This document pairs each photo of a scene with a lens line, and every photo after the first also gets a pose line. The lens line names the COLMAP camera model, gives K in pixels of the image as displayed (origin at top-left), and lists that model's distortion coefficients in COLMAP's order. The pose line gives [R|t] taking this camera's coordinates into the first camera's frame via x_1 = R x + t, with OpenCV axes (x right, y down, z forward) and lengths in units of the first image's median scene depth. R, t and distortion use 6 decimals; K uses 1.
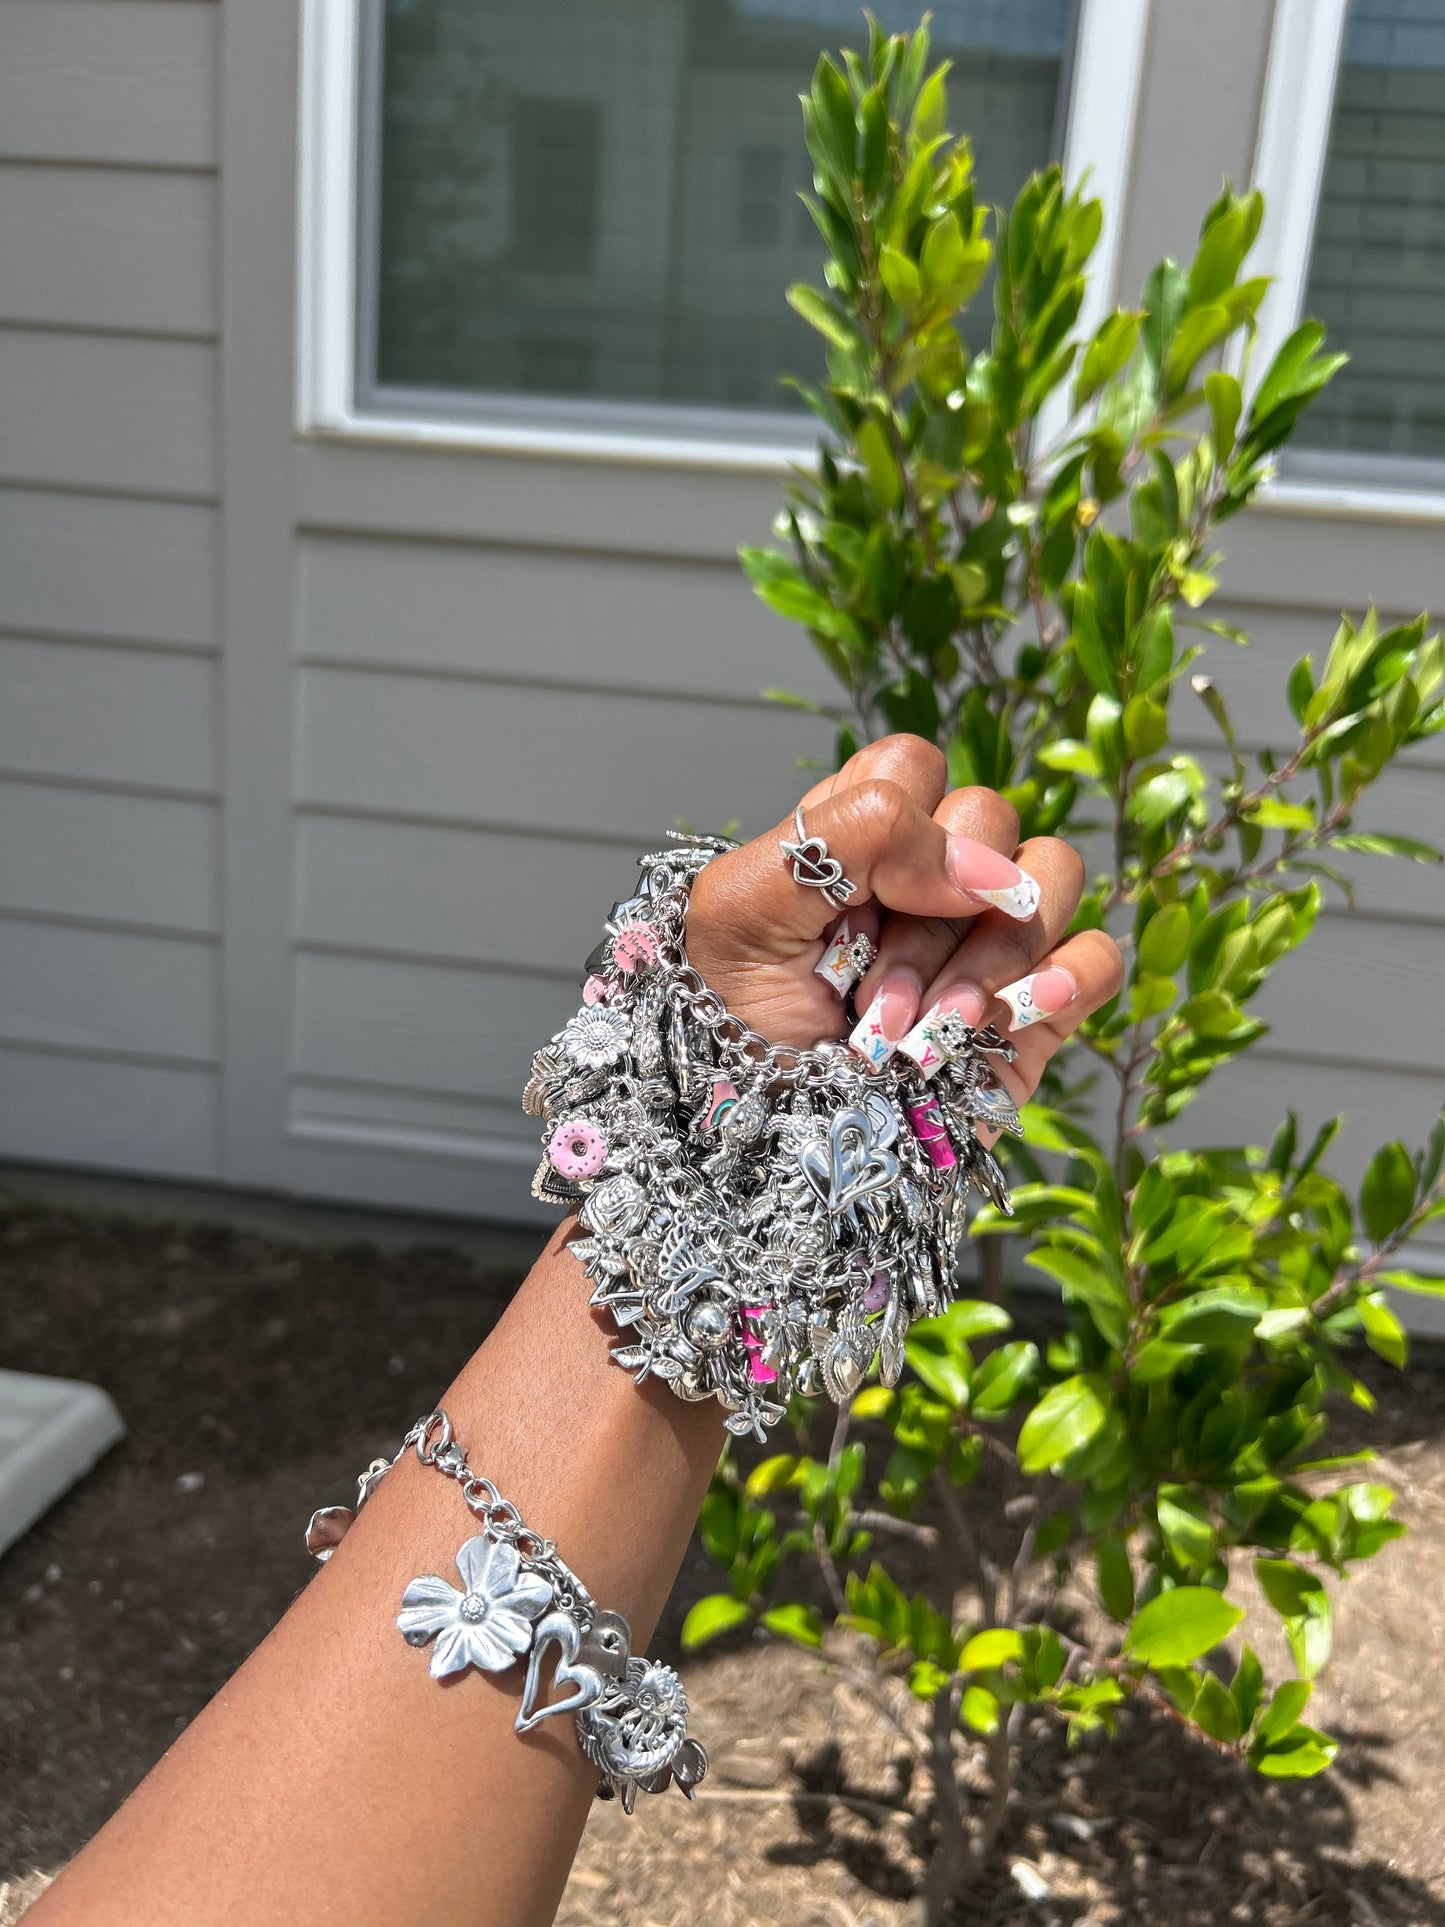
lens RADIAL K [[1467.8, 0, 732.4], [0, 1467.8, 968.4], [0, 0, 1]] dist [-0.004372, -0.016935]
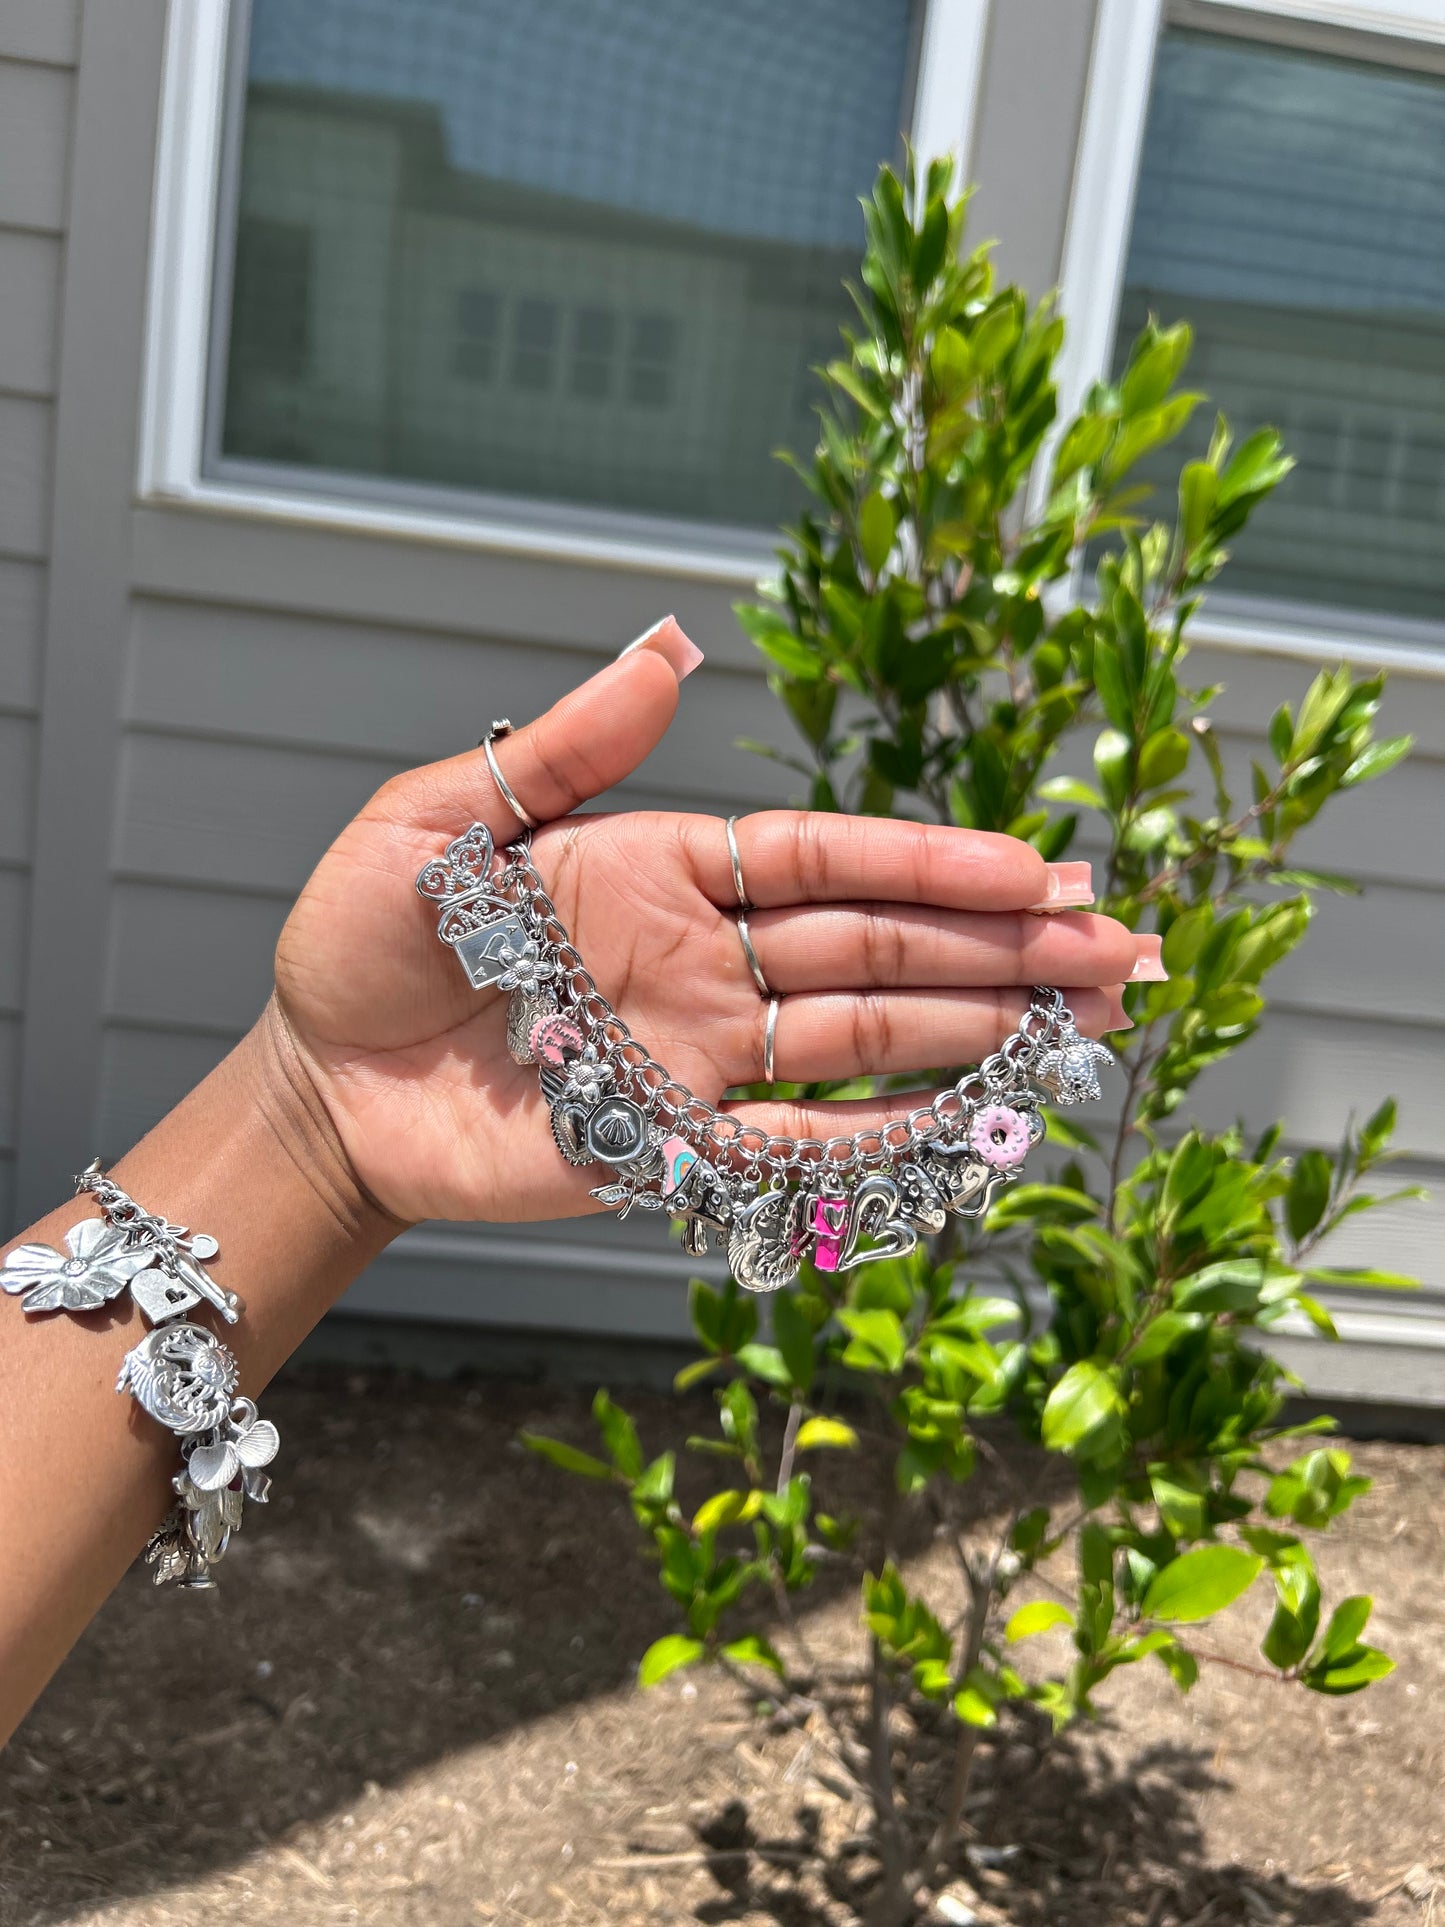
lens RADIAL K [[1467.8, 0, 725.9], [0, 1467.8, 958.3], [0, 0, 1]] dist [-0.004372, -0.016935]
pose [[0.980540, 0.010751, 0.196026, -0.159230], [0.006640, 0.996112, -0.087844, 0.051273], [-0.196209, 0.087437, 0.976656, -0.019687]]
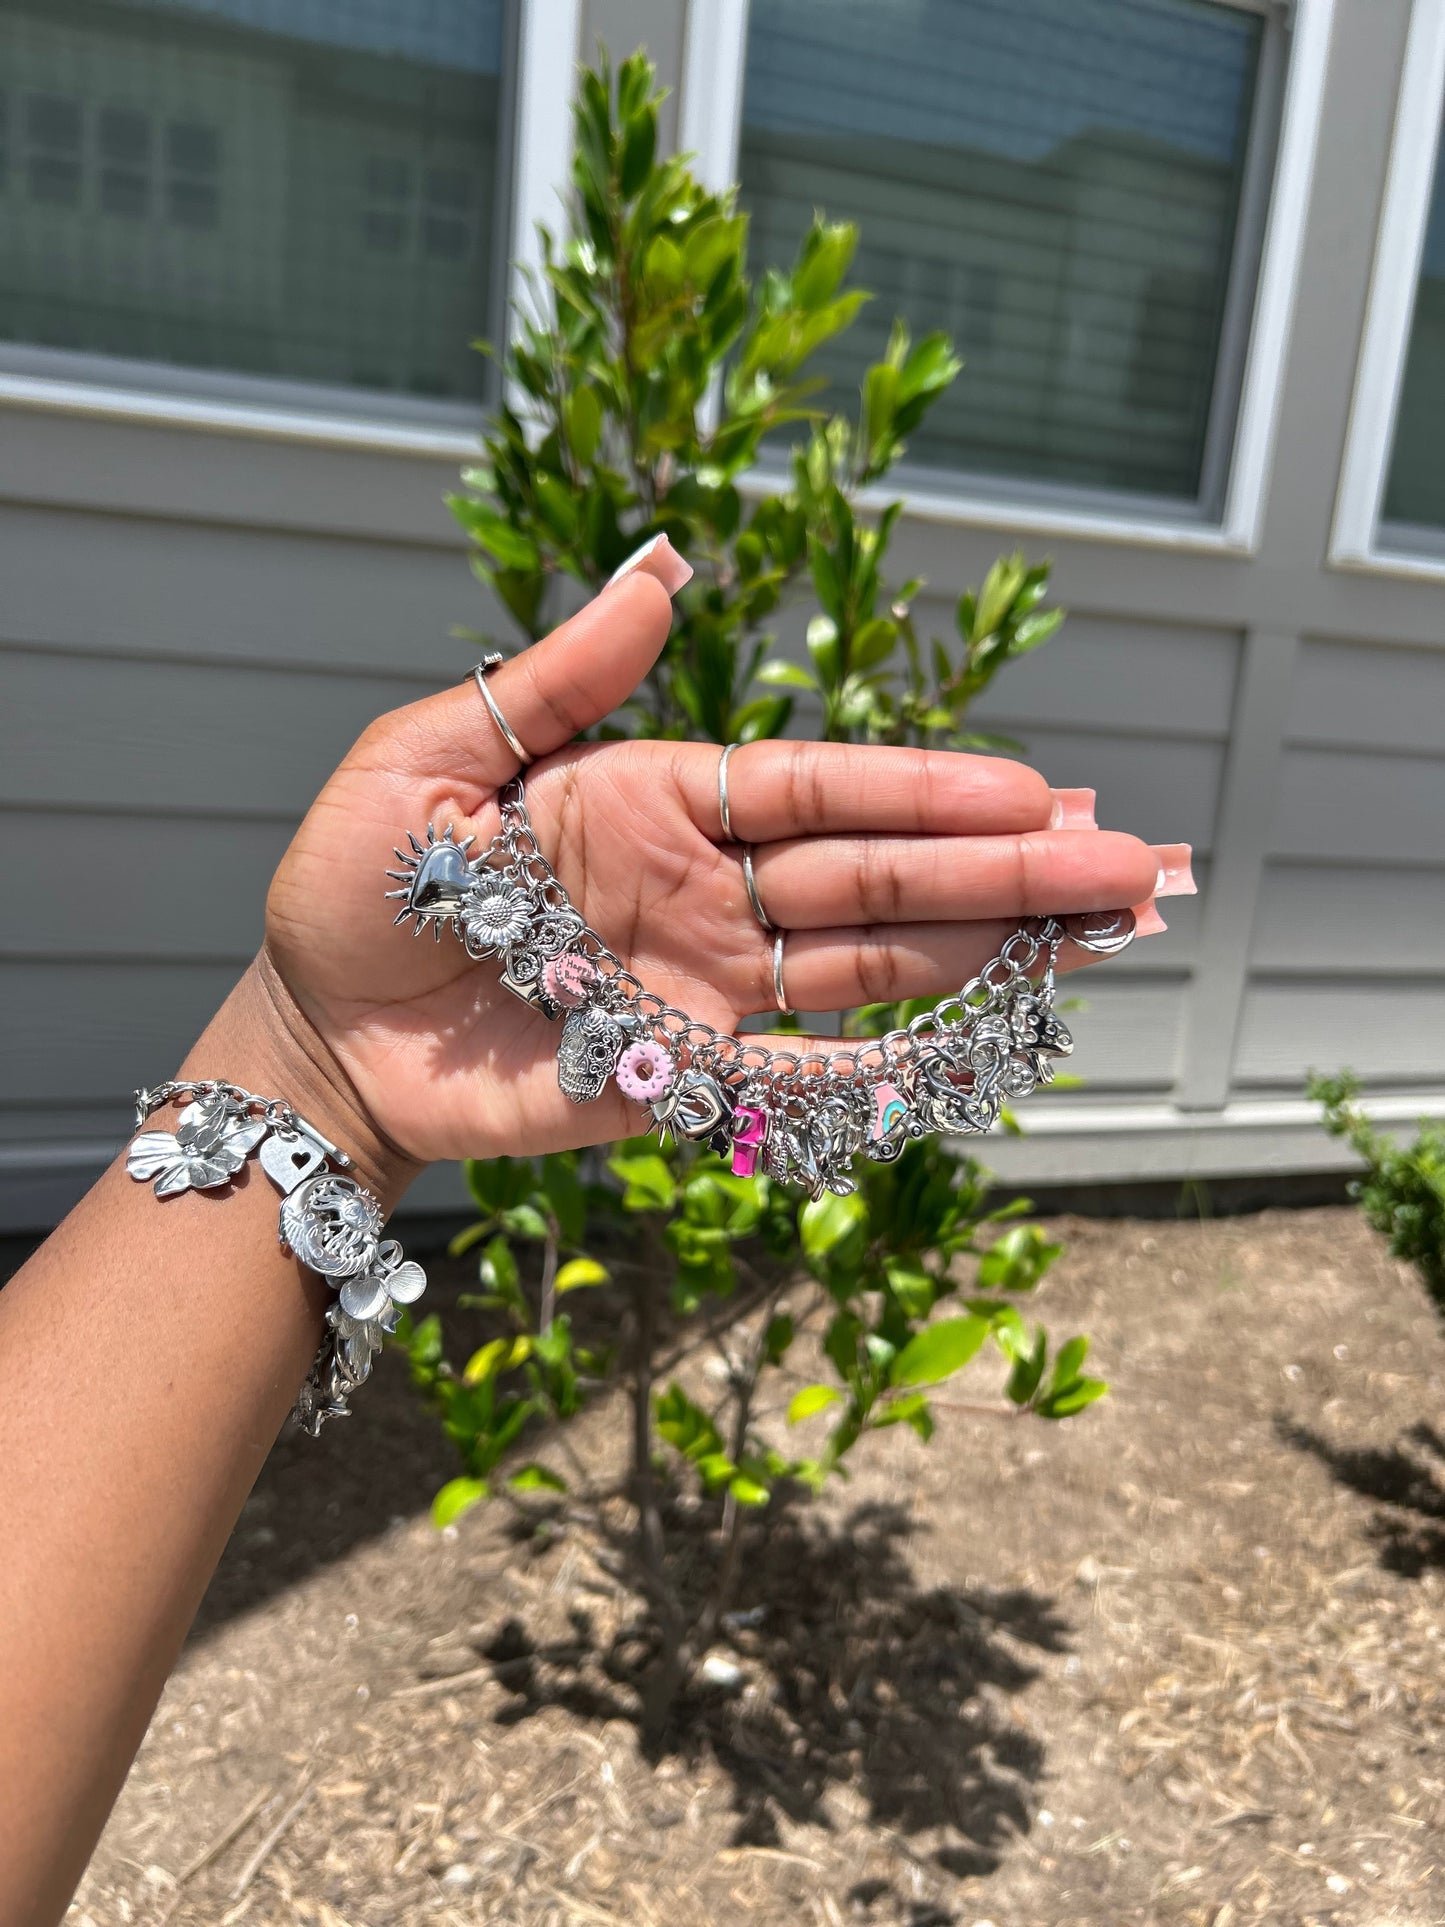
lens RADIAL K [[1467.8, 0, 721.0], [0, 1467.8, 964.9], [0, 0, 1]] dist [-0.004372, -0.016935]
pose [[0.896949, -0.095898, 0.431608, -0.241517], [0.093438, 0.995260, 0.026956, 0.038998], [-0.432147, 0.016150, 0.901658, -0.051982]]
